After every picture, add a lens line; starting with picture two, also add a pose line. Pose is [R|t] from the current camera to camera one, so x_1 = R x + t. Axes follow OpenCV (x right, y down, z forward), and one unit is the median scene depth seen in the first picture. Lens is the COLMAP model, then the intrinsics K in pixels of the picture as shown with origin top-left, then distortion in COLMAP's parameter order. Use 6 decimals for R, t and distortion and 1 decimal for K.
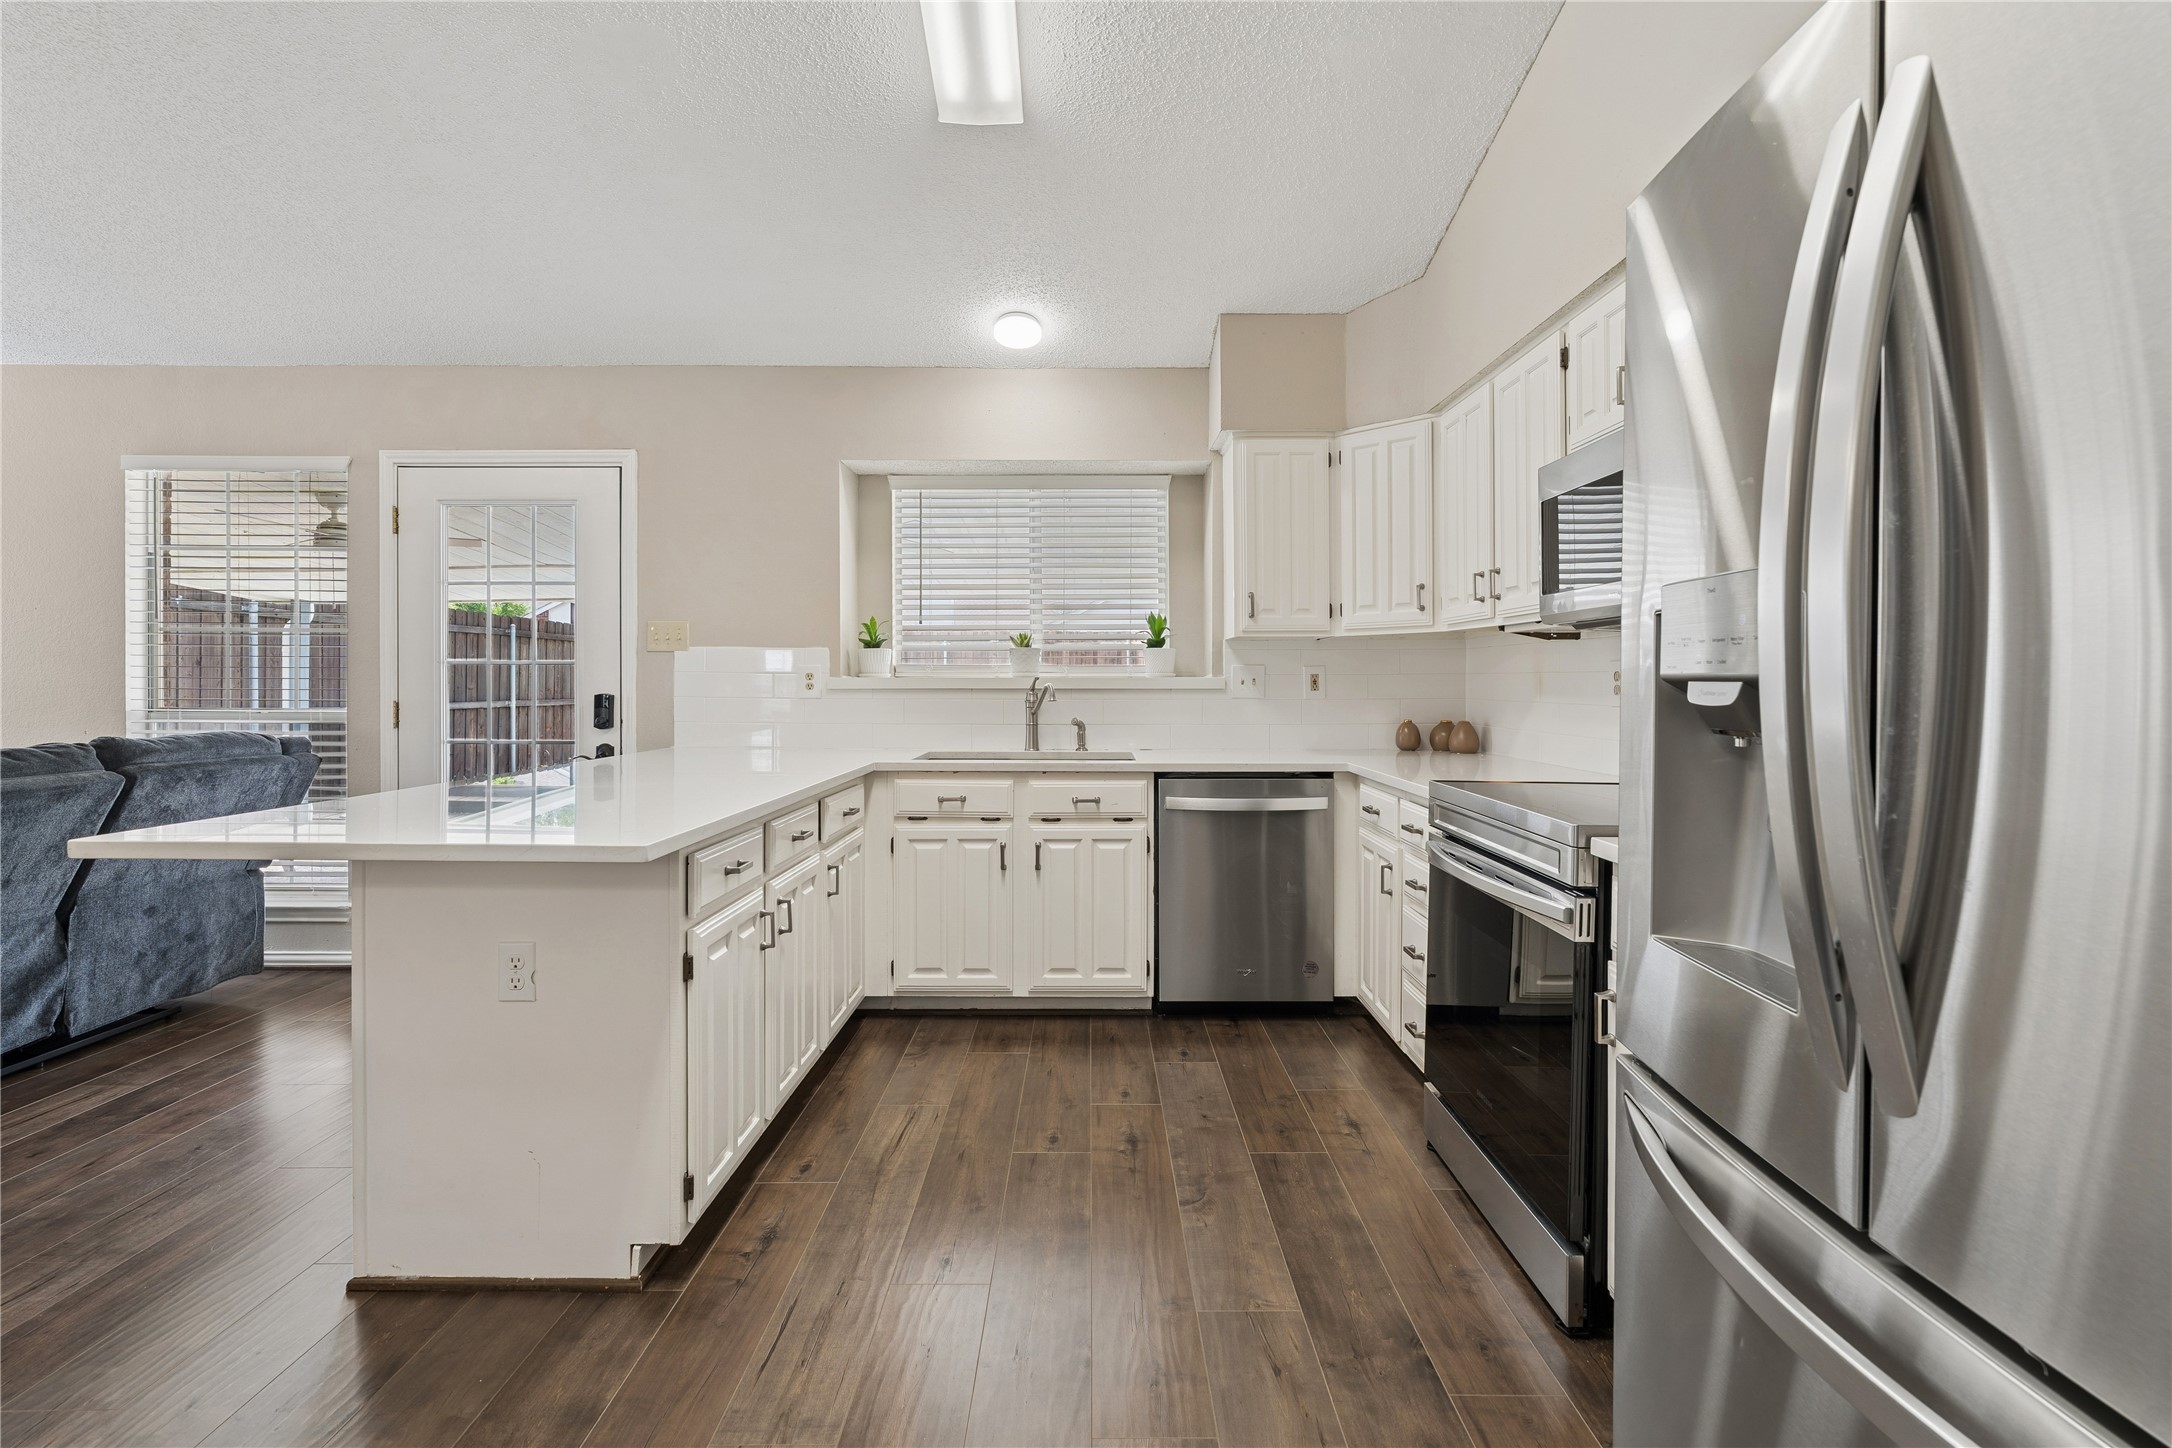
lens RADIAL K [[1008.6, 0, 1098.4], [0, 1008.6, 688.4], [0, 0, 1]] dist [-0.002221, 0.000072]
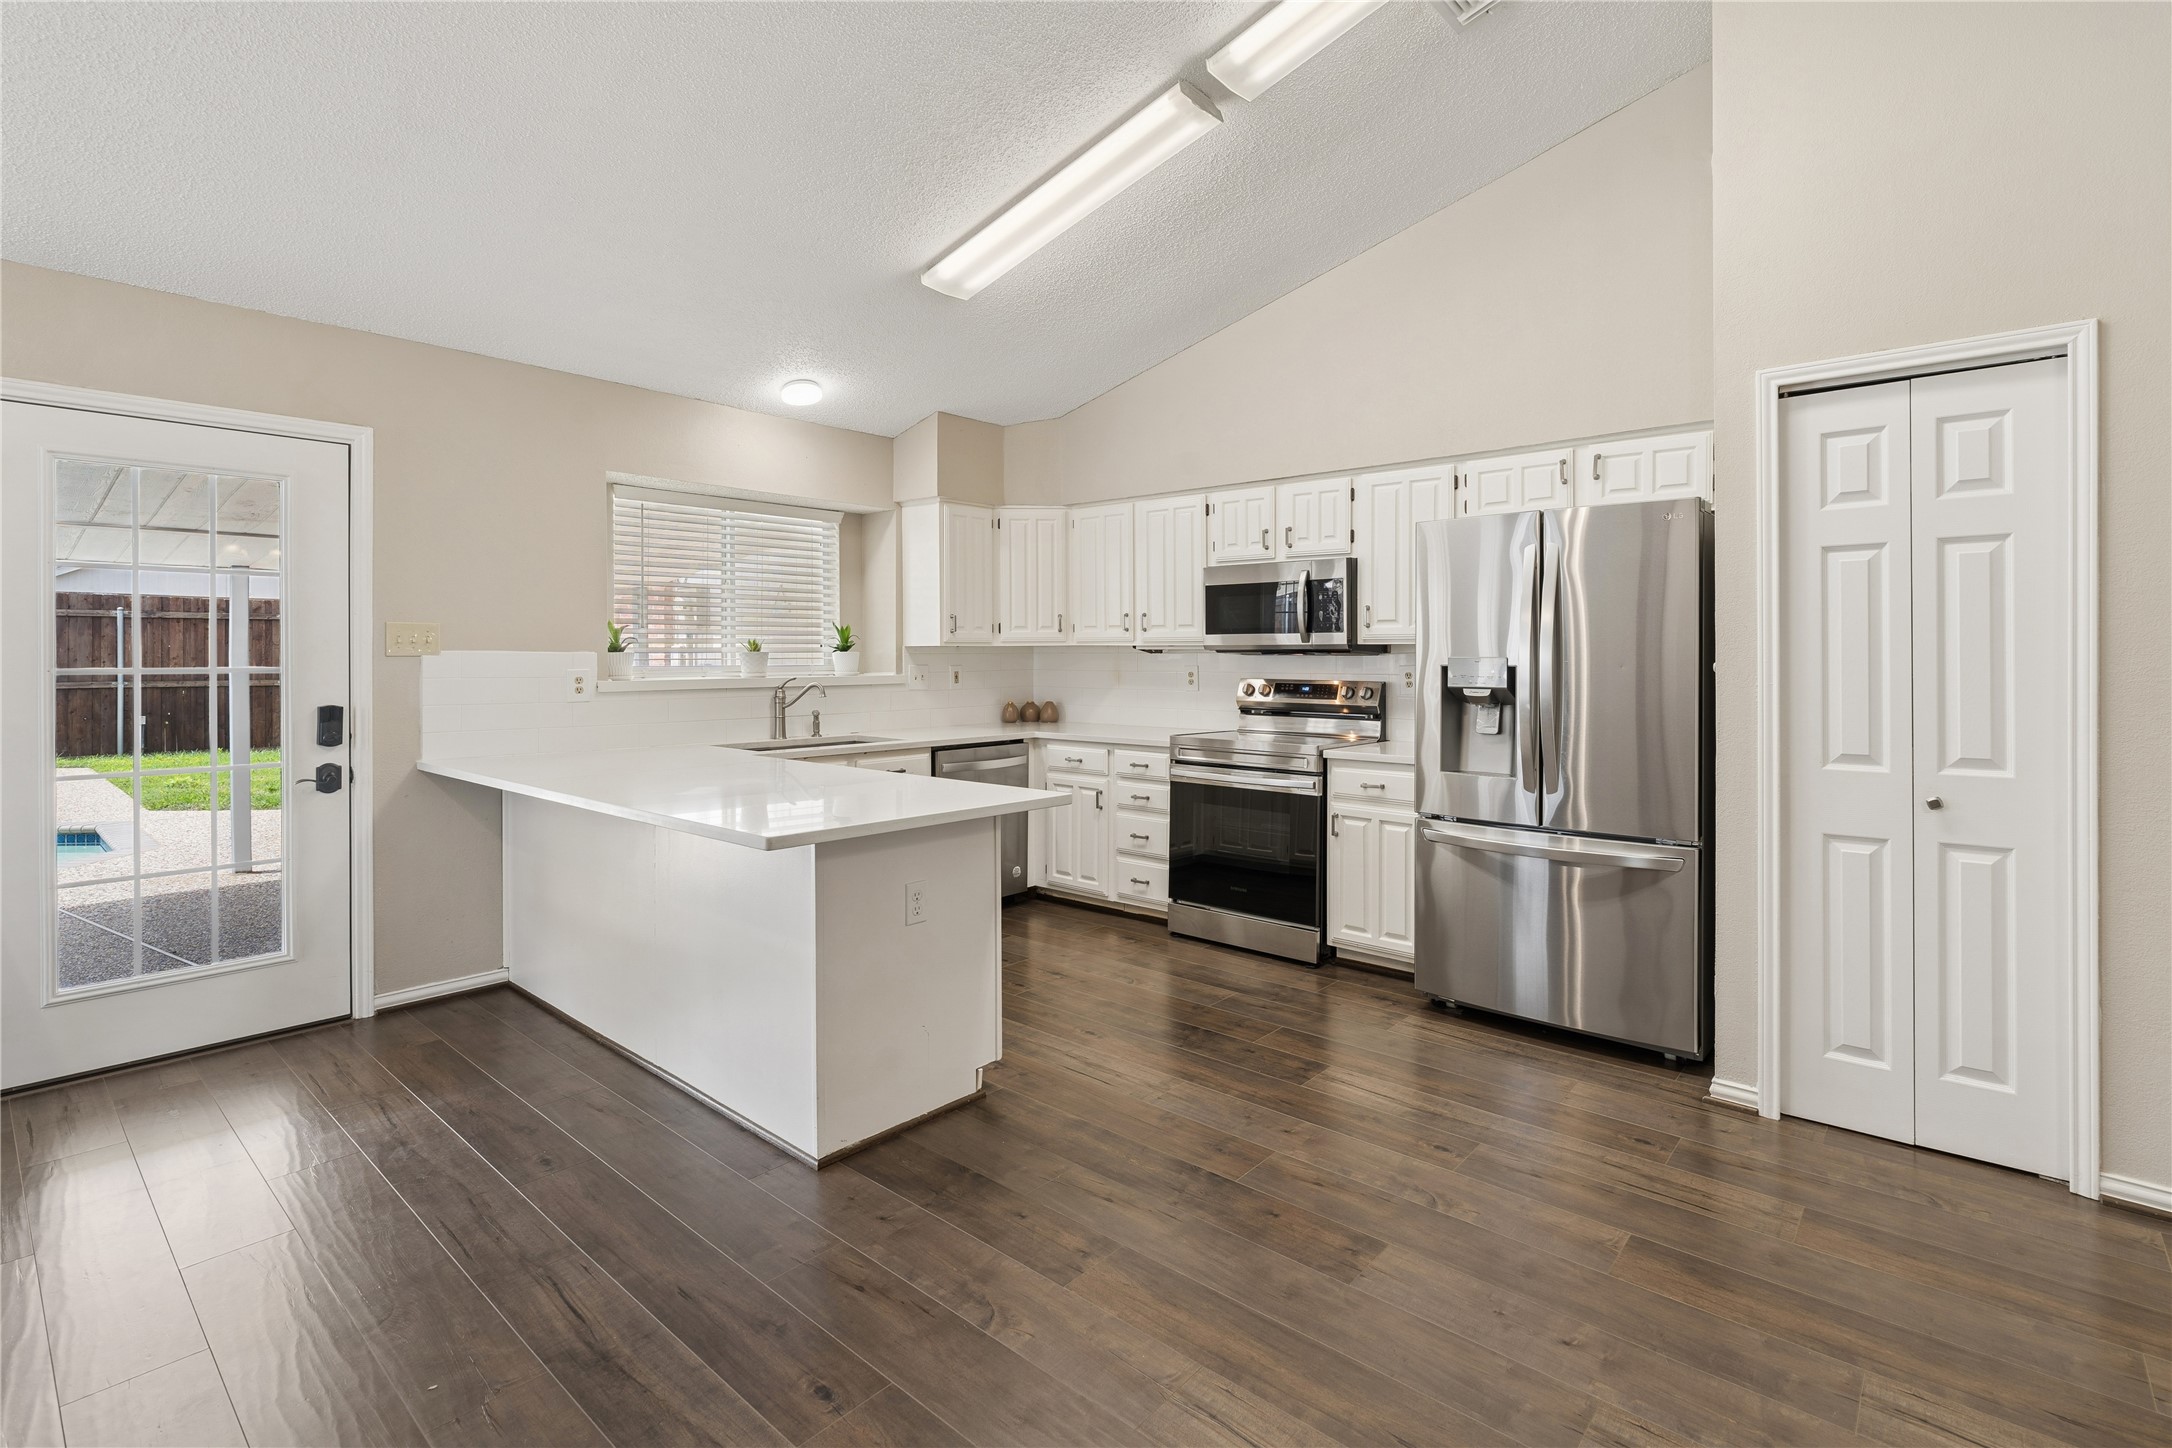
lens RADIAL K [[1013.9, 0, 1116.0], [0, 1013.9, 653.8], [0, 0, 1]] dist [-0.000161, 0.000298]
pose [[0.651079, -0.000115, 0.759010, -0.713640], [0.006374, 0.999966, -0.005316, -0.029878], [-0.758983, 0.008299, 0.651057, -0.075433]]
